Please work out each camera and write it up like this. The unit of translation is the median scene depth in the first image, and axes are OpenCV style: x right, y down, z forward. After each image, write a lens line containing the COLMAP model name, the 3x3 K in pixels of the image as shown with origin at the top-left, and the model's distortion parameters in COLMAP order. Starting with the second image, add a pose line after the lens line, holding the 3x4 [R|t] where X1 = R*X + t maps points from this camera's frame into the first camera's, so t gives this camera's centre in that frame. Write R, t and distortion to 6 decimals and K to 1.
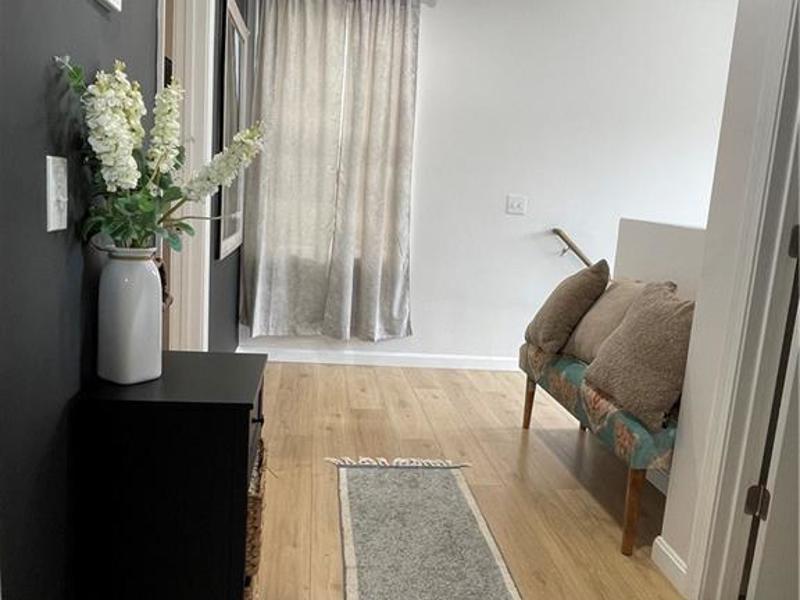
lens RADIAL K [[684.5, 0, 400.0], [0, 684.5, 300.0], [0, 0, 1]] dist [0.057157, -0.135648]
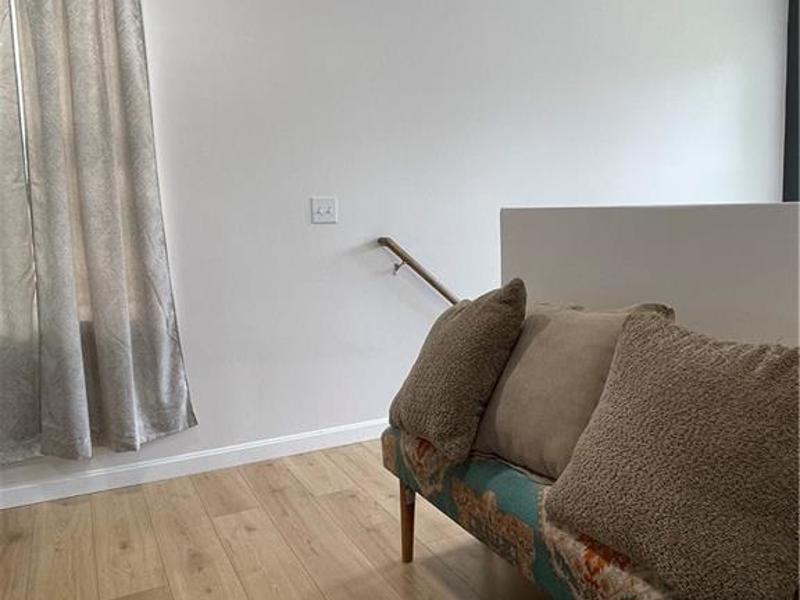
lens RADIAL K [[684.5, 0, 400.0], [0, 684.5, 300.0], [0, 0, 1]] dist [0.057157, -0.135648]
pose [[0.941964, -0.142126, 0.304145, 0.018127], [0.149577, 0.988749, -0.001215, -0.038212], [-0.300551, 0.046638, 0.952625, 0.335428]]
